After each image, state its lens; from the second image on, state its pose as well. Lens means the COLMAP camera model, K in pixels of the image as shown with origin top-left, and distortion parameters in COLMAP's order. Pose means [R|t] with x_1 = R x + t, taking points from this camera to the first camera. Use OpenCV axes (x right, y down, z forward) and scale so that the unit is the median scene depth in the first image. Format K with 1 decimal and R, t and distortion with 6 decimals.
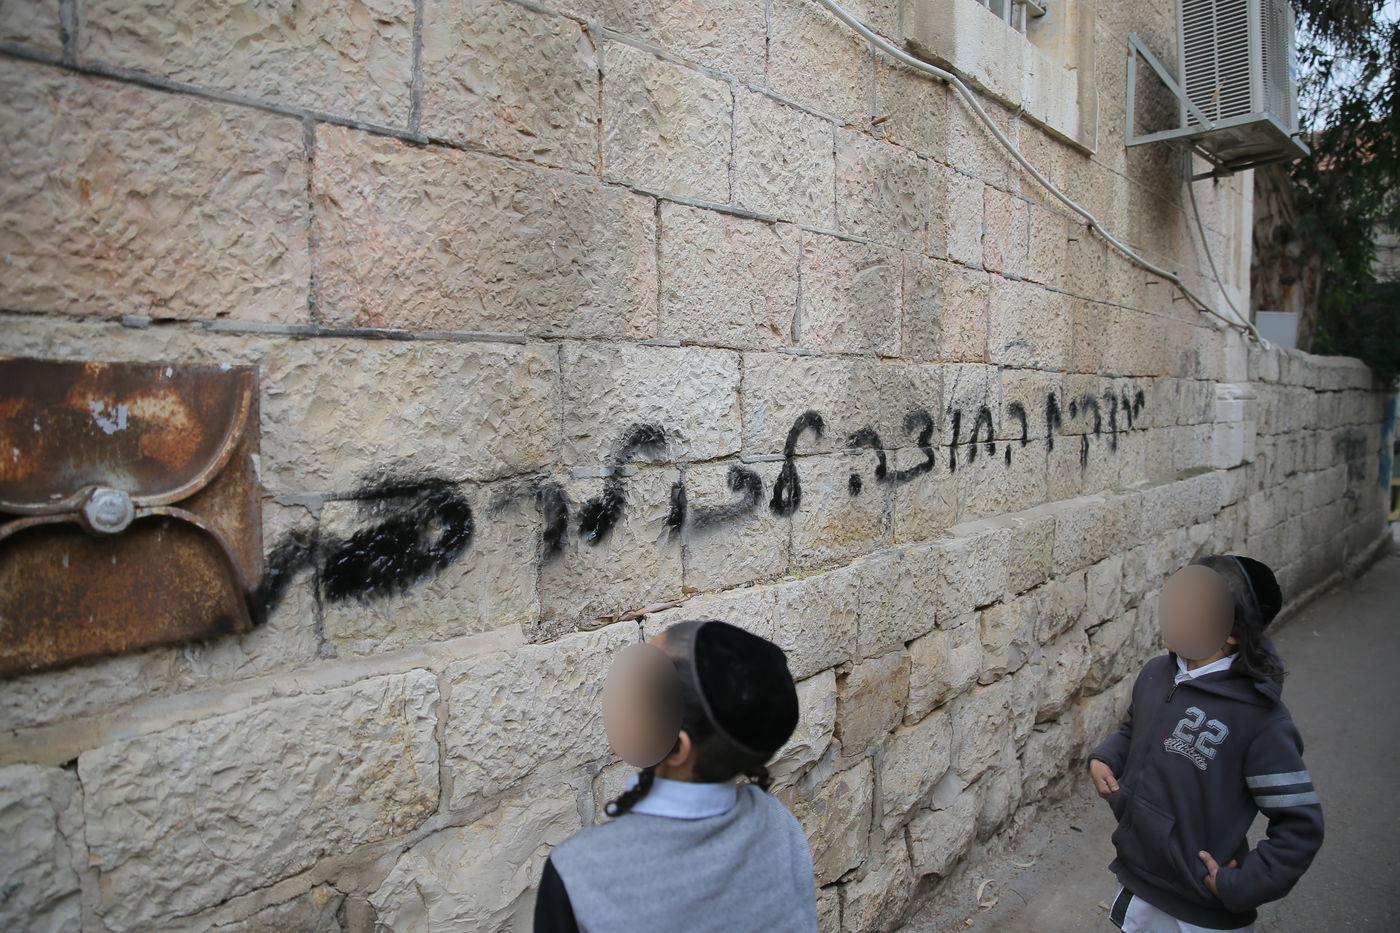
lens RADIAL K [[953.2, 0, 696.9], [0, 953.2, 460.5], [0, 0, 1]] dist [-0.111331, 0.085651]
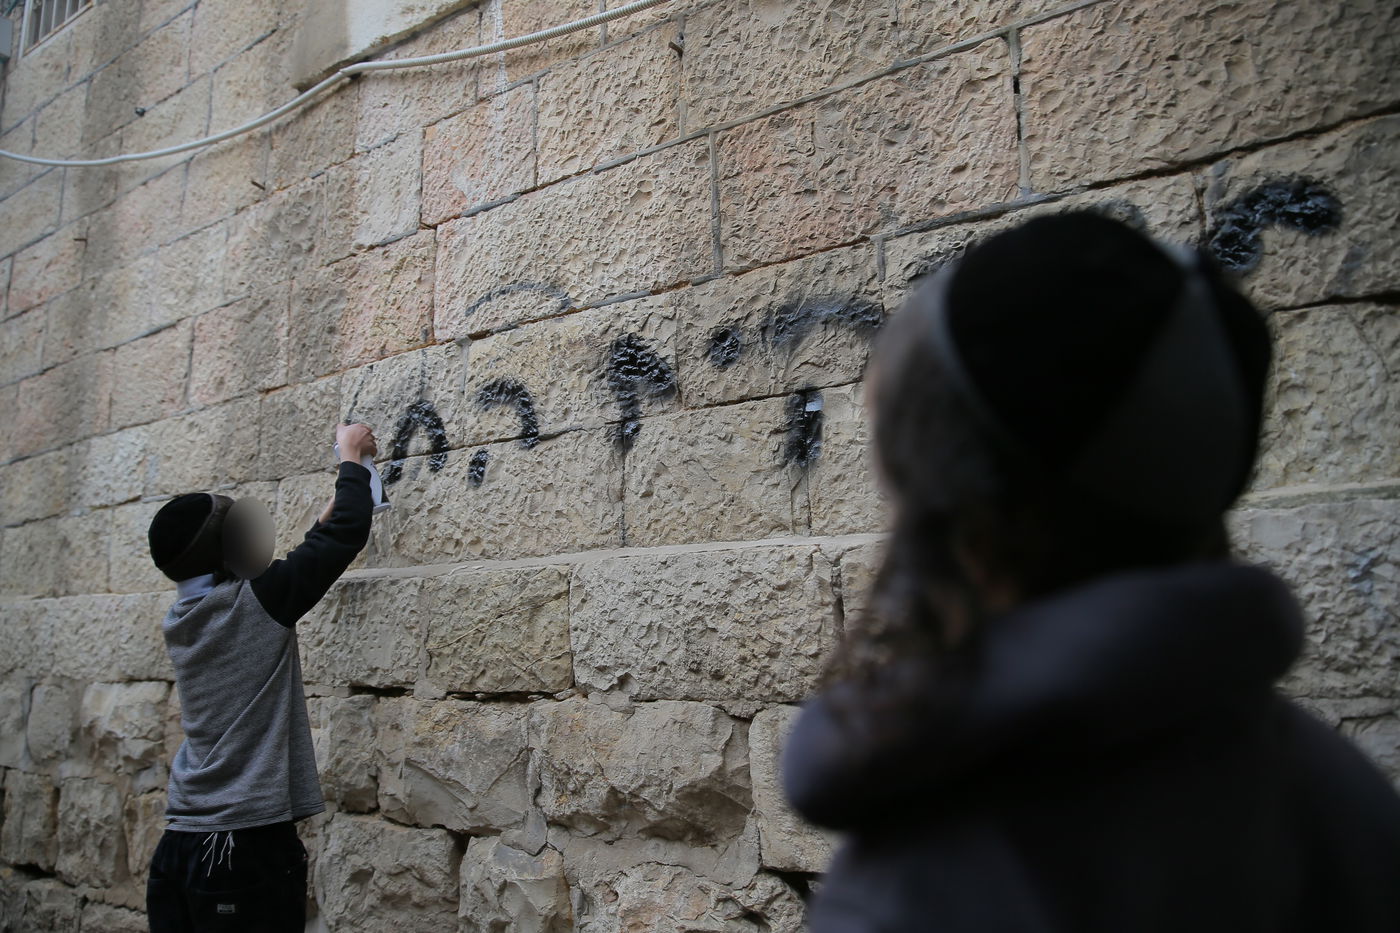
lens RADIAL K [[954.9, 0, 698.3], [0, 954.9, 461.8], [0, 0, 1]] dist [-0.112910, 0.086460]
pose [[0.149812, -0.183602, -0.971518, 1.186718], [-0.050086, 0.979936, -0.192917, 0.129929], [0.987445, 0.077561, 0.137610, 1.293353]]
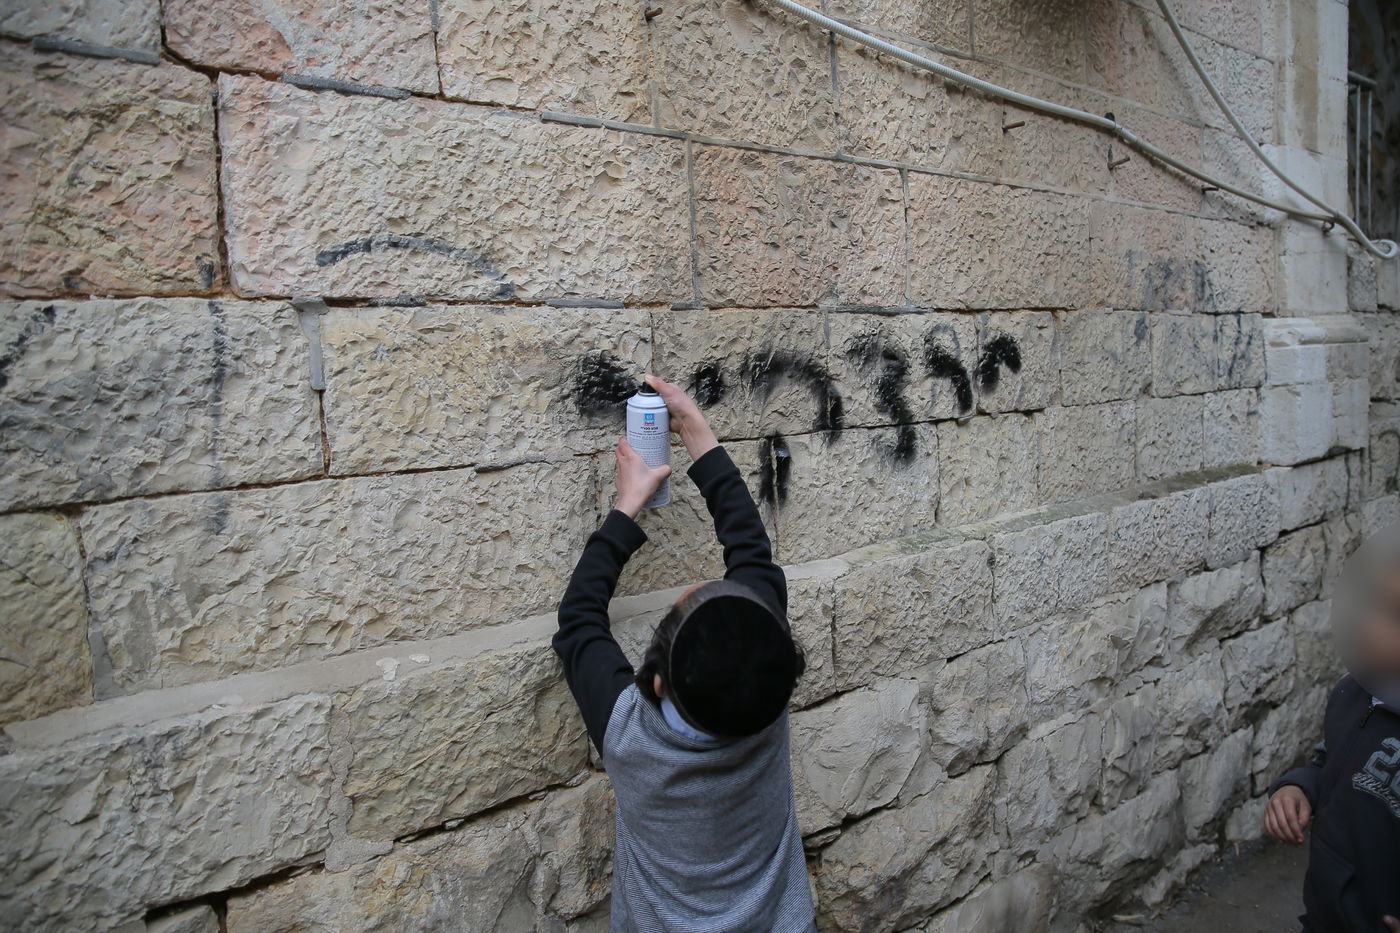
lens RADIAL K [[954.9, 0, 698.3], [0, 954.9, 461.8], [0, 0, 1]] dist [-0.112910, 0.086460]
pose [[0.977915, -0.037871, -0.205541, 0.686440], [0.041303, 0.999069, 0.012434, -0.032735], [0.204879, -0.020648, 0.978569, 0.752966]]
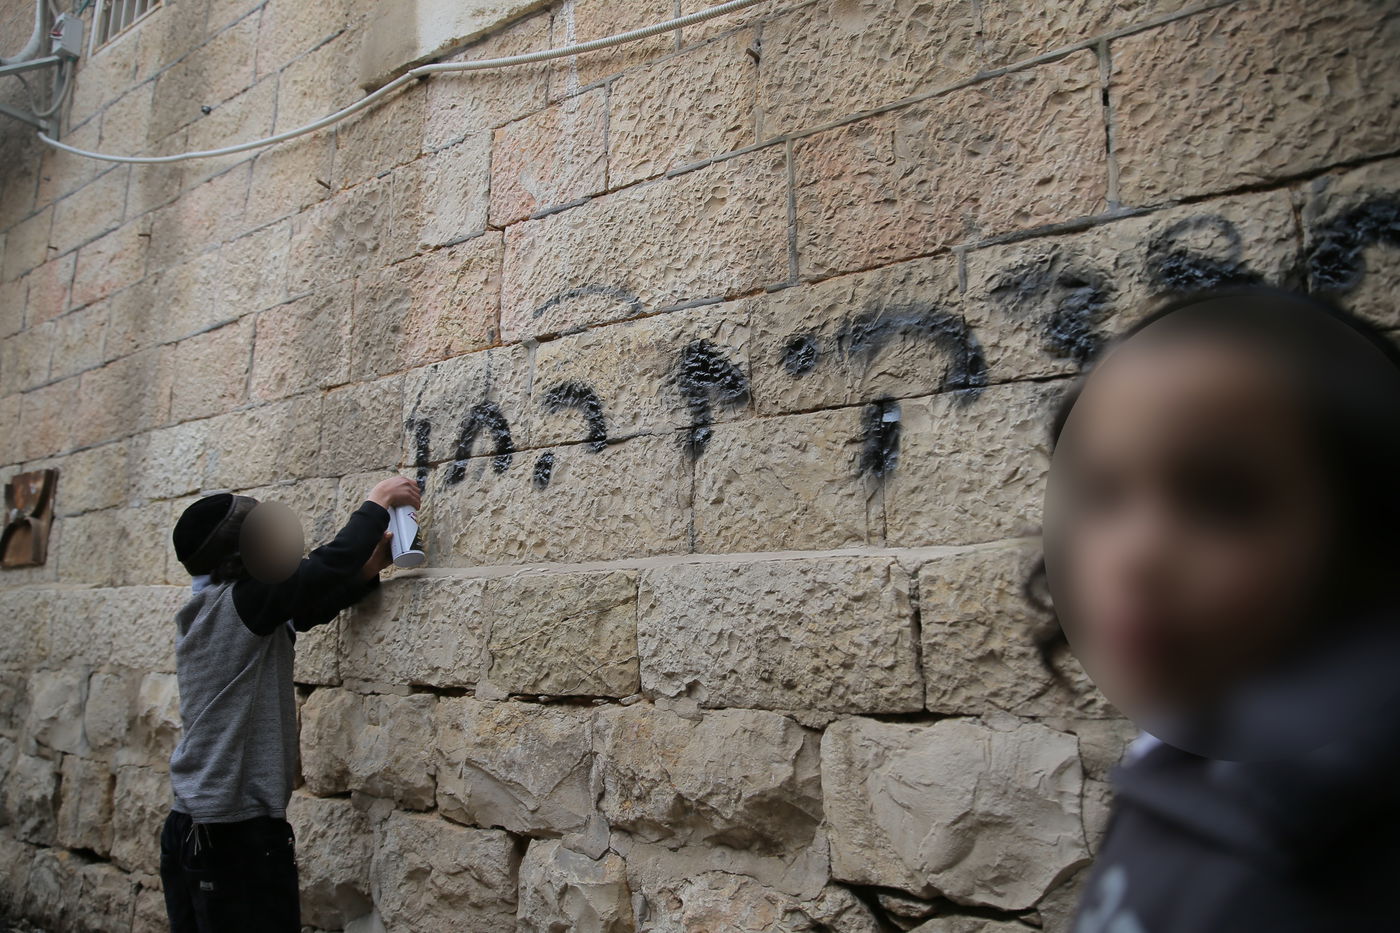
lens RADIAL K [[954.9, 0, 698.3], [0, 954.9, 461.8], [0, 0, 1]] dist [-0.112910, 0.086460]
pose [[0.124749, -0.183938, -0.974990, 1.181386], [-0.077901, 0.977816, -0.194439, 0.128974], [0.989125, 0.100209, 0.107652, 1.263201]]
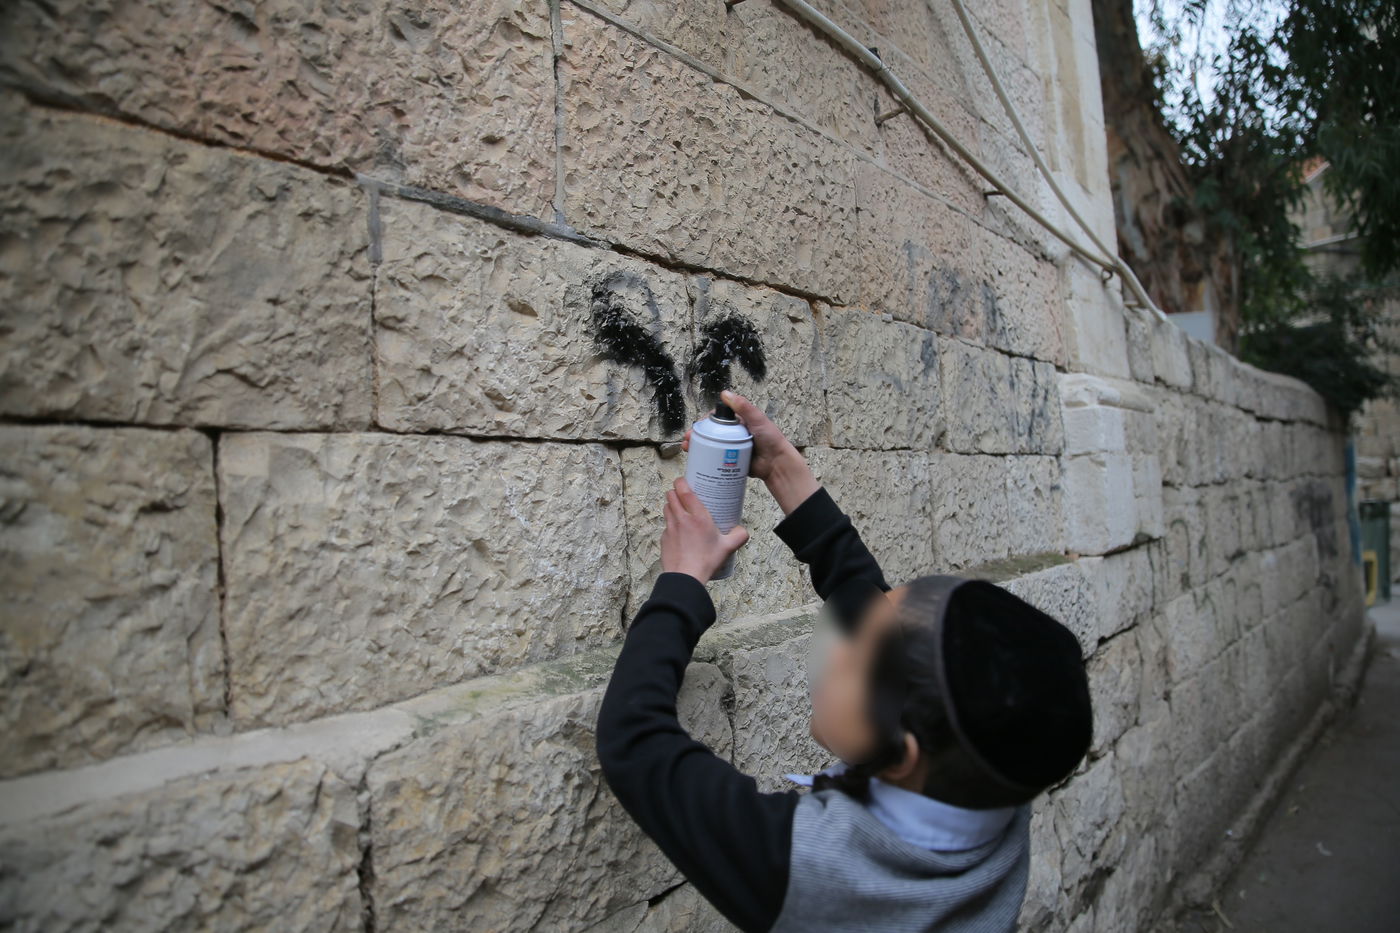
lens RADIAL K [[947.0, 0, 697.1], [0, 947.0, 460.0], [0, 0, 1]] dist [-0.116859, 0.087690]
pose [[0.996590, -0.061627, 0.054870, 0.731530], [0.068298, 0.989236, -0.129411, 0.018033], [-0.046304, 0.132717, 0.990072, 1.149395]]
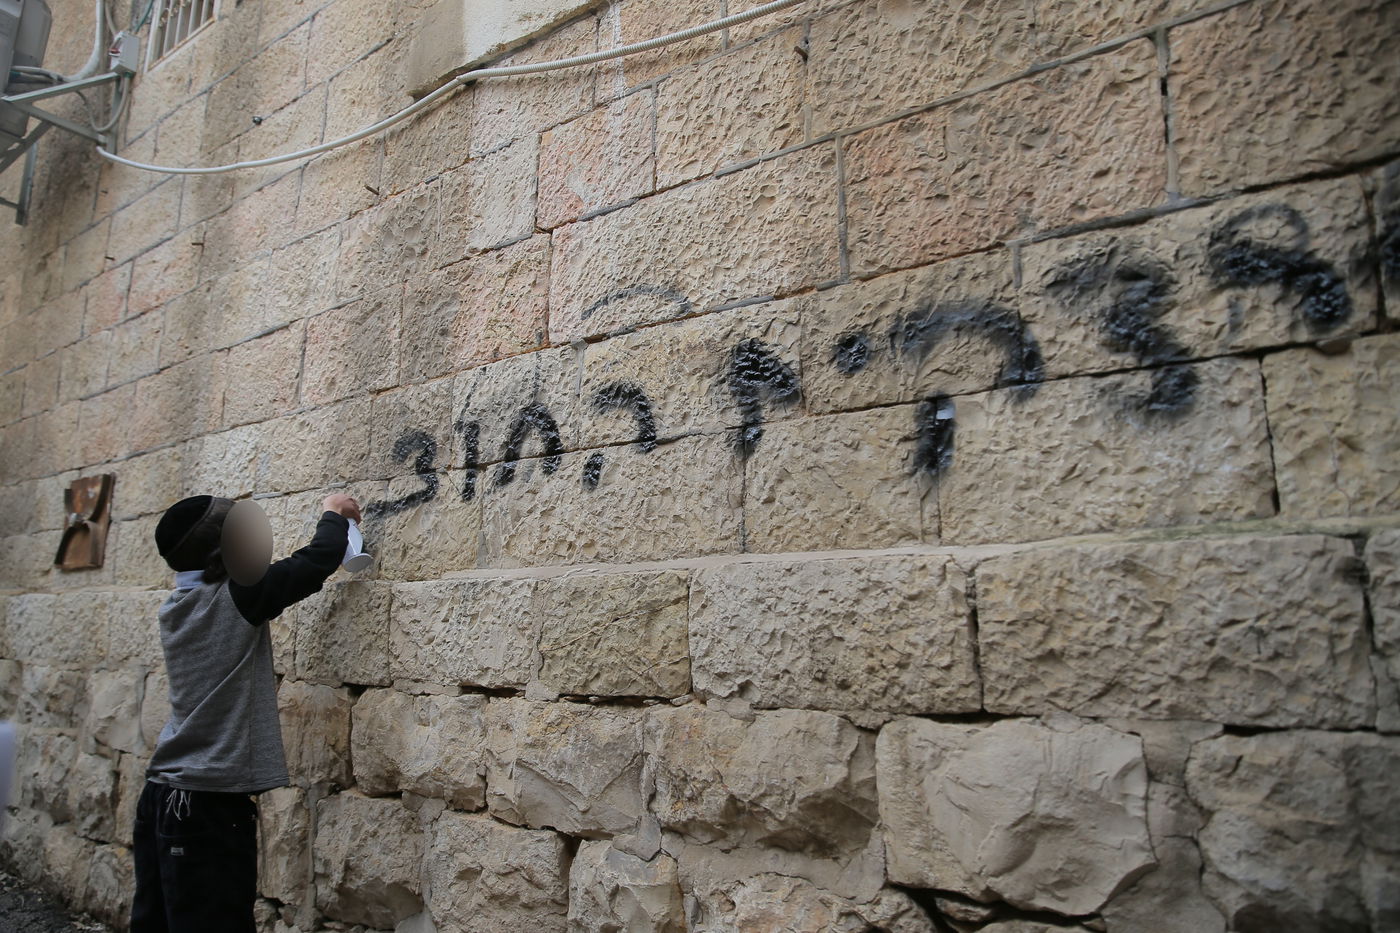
lens RADIAL K [[954.9, 0, 698.3], [0, 954.9, 461.8], [0, 0, 1]] dist [-0.112910, 0.086460]
pose [[0.084168, -0.191079, -0.977959, 1.176716], [-0.082336, 0.976752, -0.197929, 0.134181], [0.993044, 0.097181, 0.066479, 1.255610]]
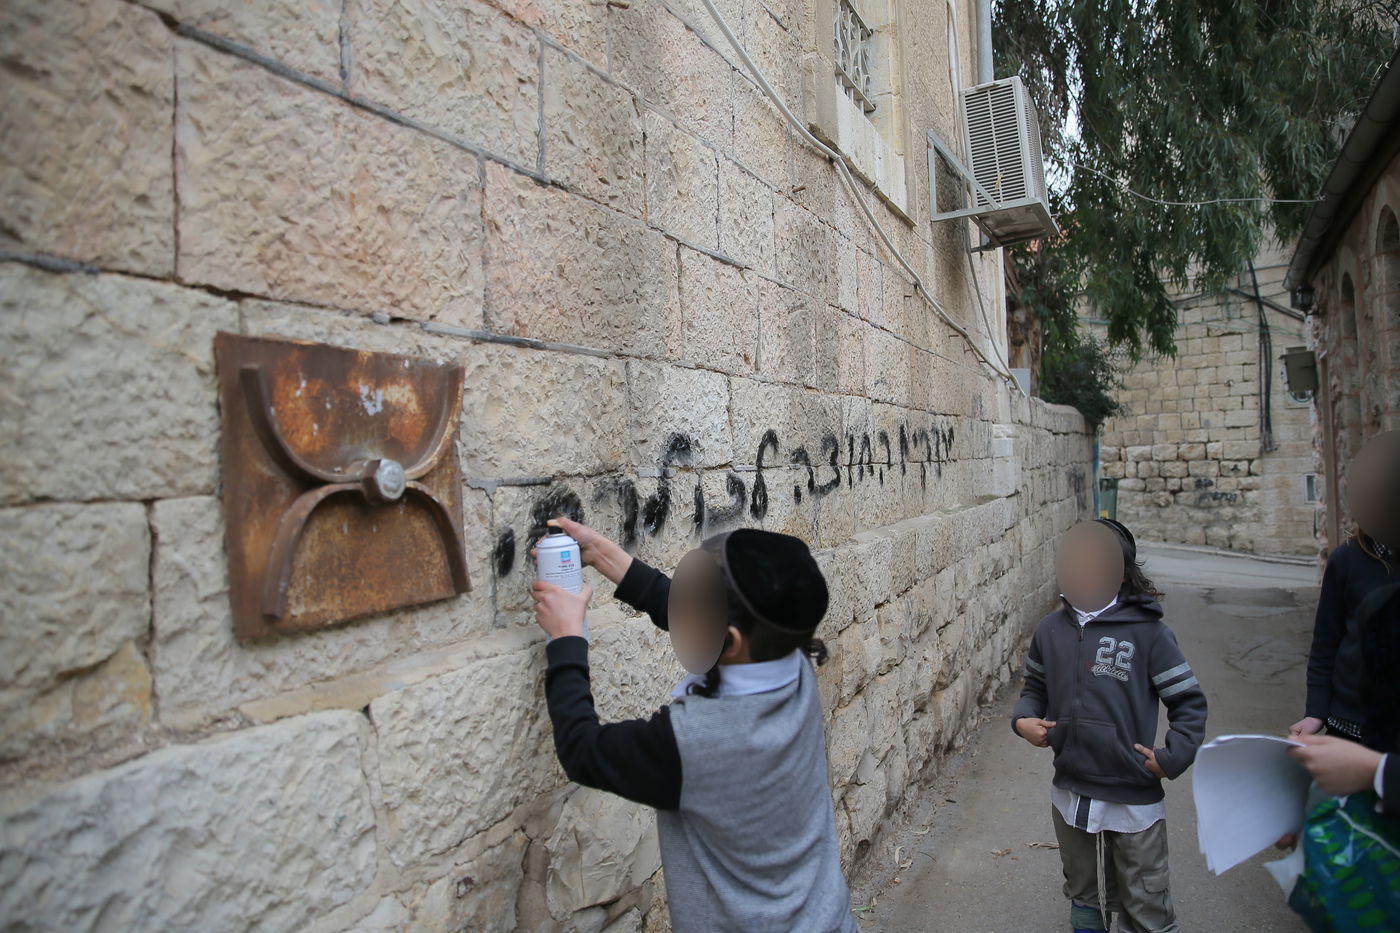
lens RADIAL K [[954.9, 0, 698.3], [0, 954.9, 461.8], [0, 0, 1]] dist [-0.112910, 0.086460]
pose [[0.962470, -0.037662, 0.268762, -0.248194], [0.059145, 0.995629, -0.072285, 0.058807], [-0.264865, 0.085468, 0.960490, -0.087545]]
